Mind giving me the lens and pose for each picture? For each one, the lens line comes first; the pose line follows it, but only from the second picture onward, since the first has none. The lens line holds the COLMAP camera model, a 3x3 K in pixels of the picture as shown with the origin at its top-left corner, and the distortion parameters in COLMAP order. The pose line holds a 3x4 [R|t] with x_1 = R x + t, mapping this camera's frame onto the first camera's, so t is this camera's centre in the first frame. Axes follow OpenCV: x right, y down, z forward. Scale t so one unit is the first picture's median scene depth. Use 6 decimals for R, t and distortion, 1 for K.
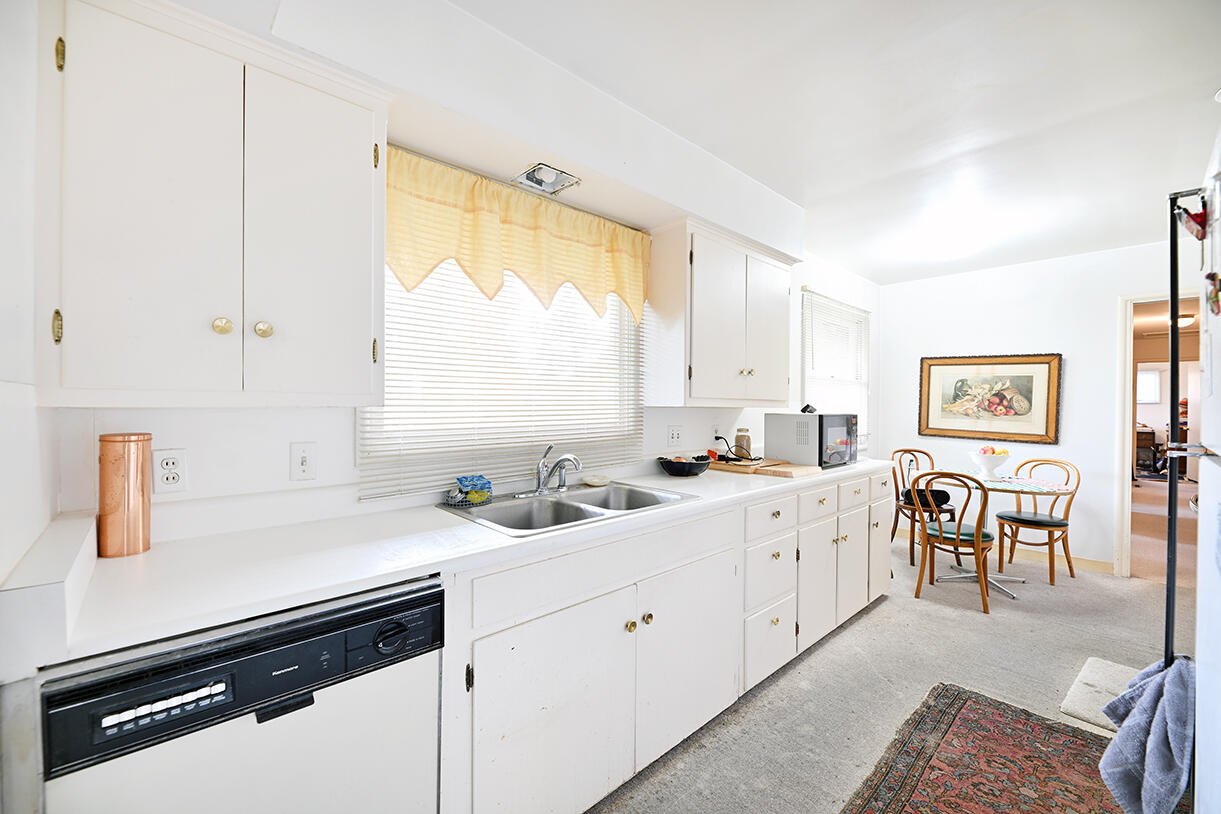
lens RADIAL K [[492.9, 0, 611.1], [0, 492.9, 406.1], [0, 0, 1]] dist [-0.002387, -0.003104]
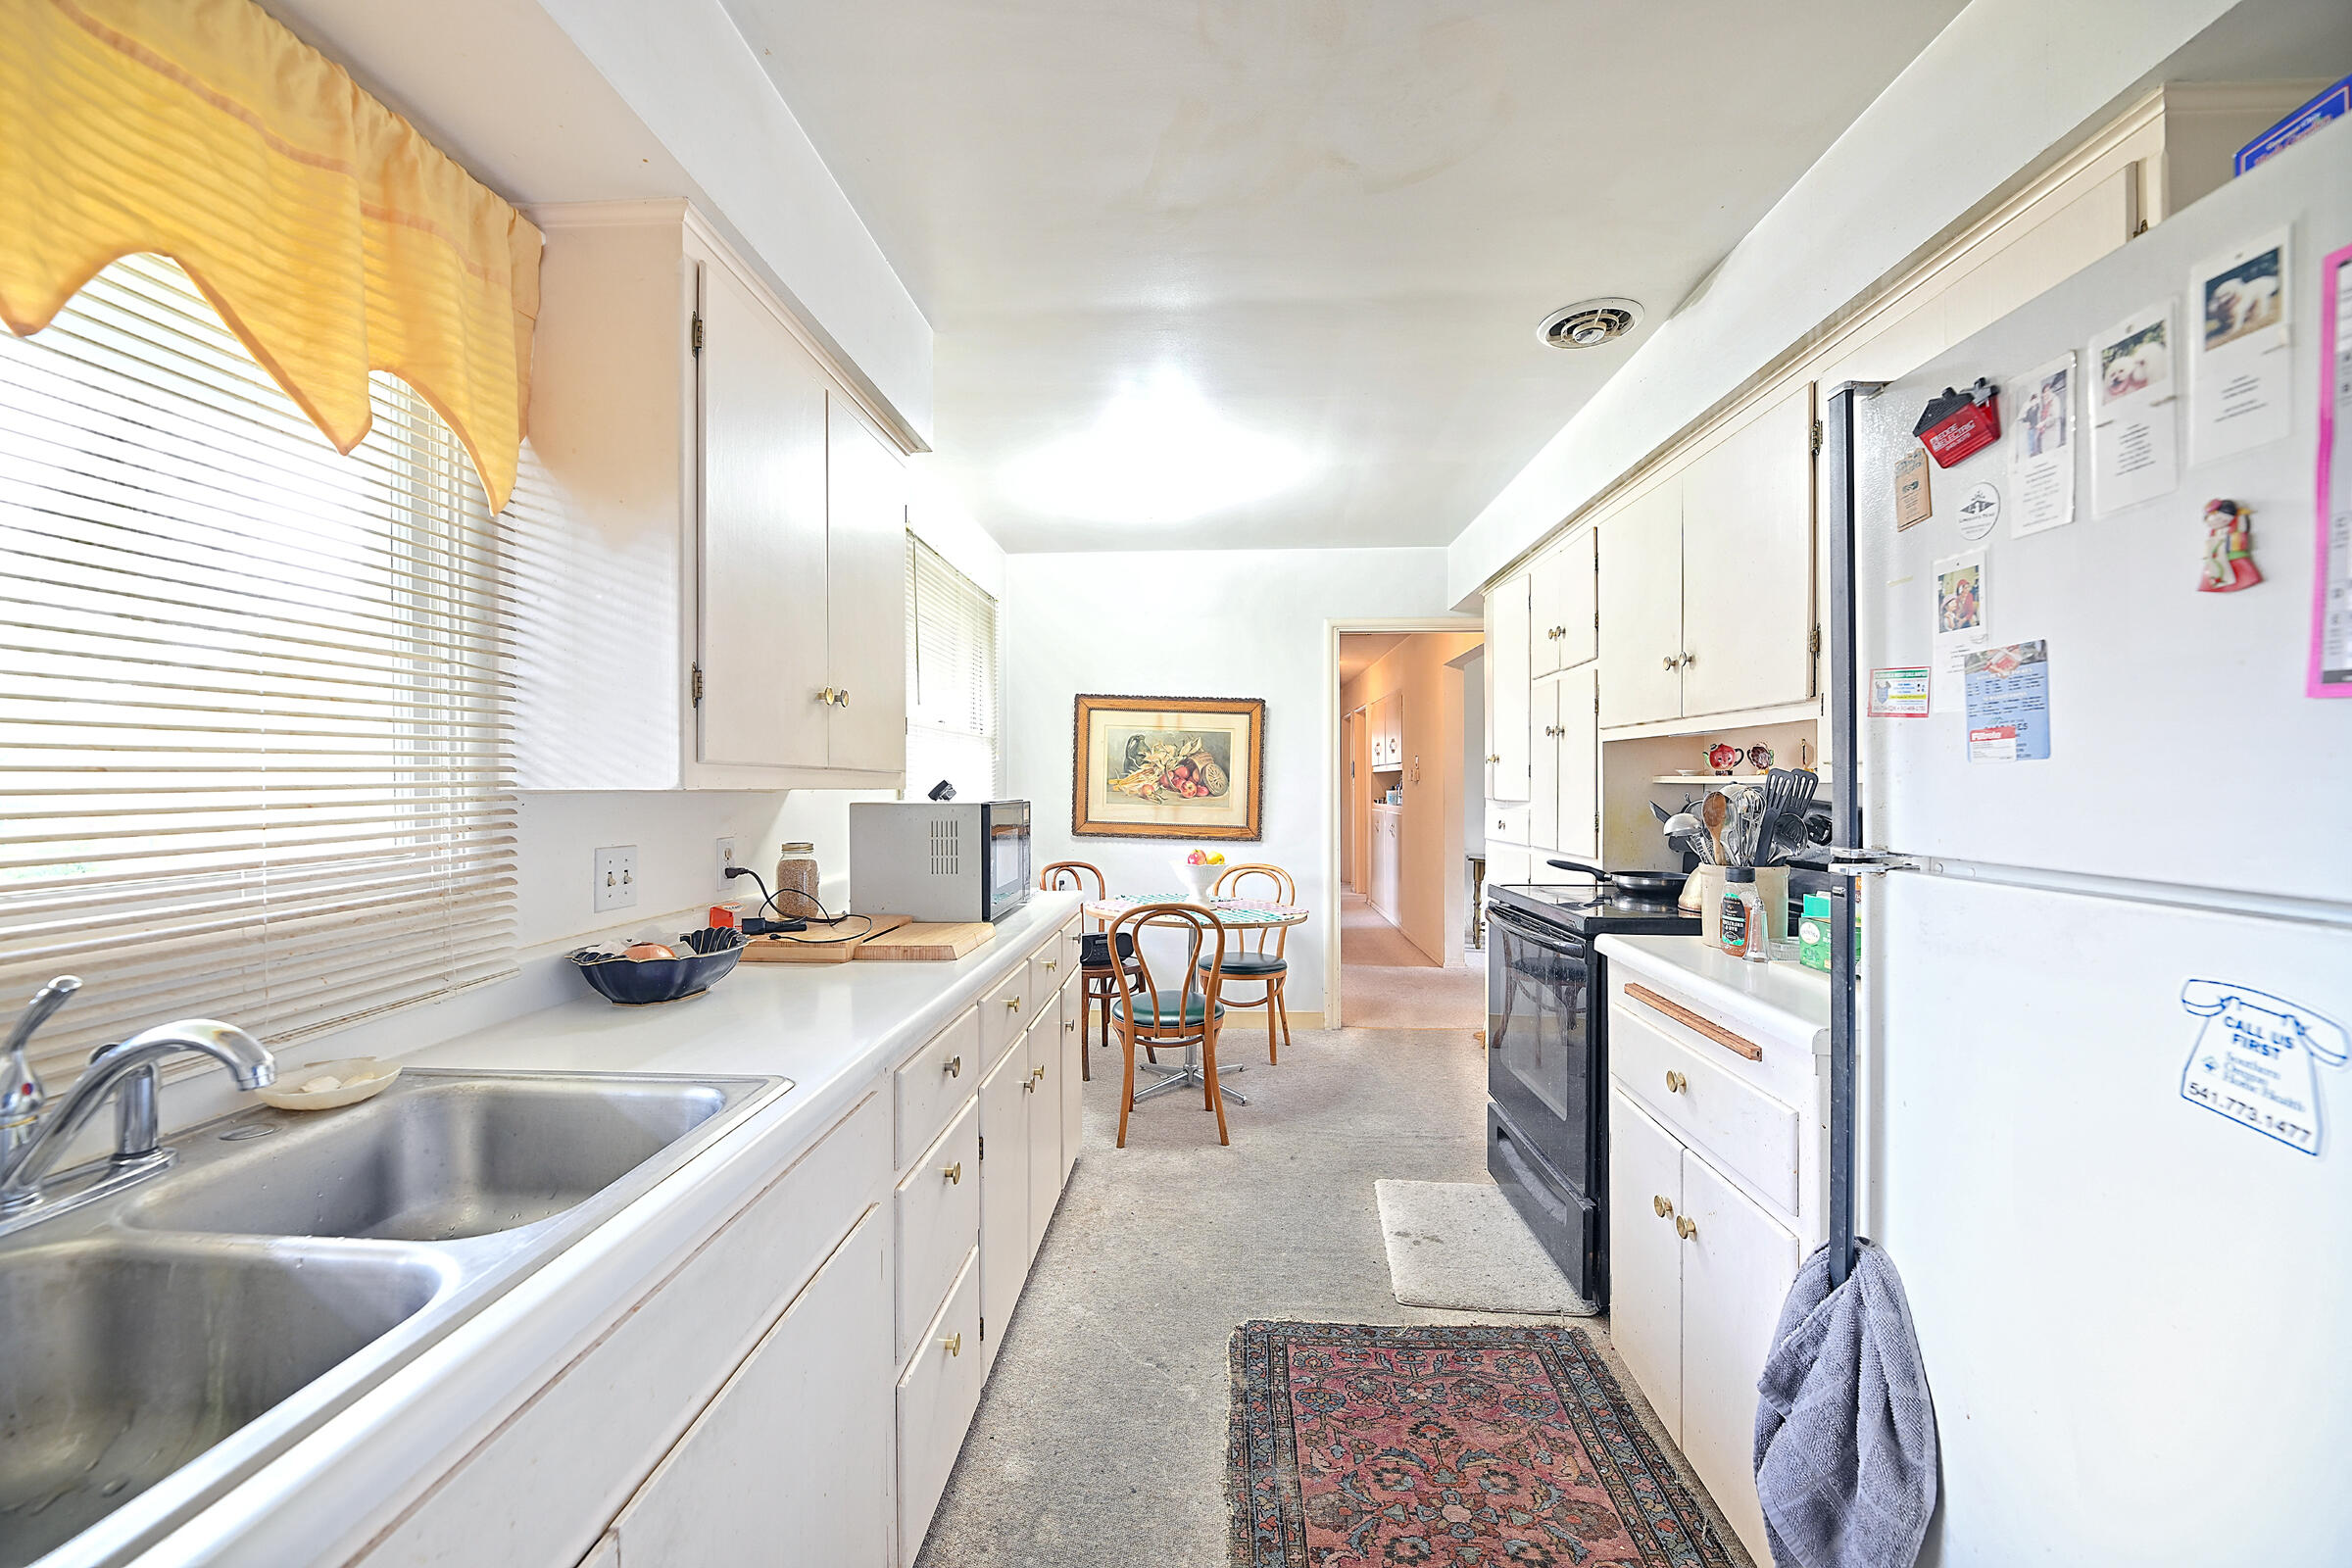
lens RADIAL K [[949.4, 0, 1172.7], [0, 949.4, 786.1], [0, 0, 1]] dist [-0.002387, -0.003104]
pose [[0.726895, -0.010225, 0.686673, -0.038392], [0.008567, 0.999946, 0.005820, -0.001942], [-0.686695, 0.001652, 0.726943, 0.287627]]
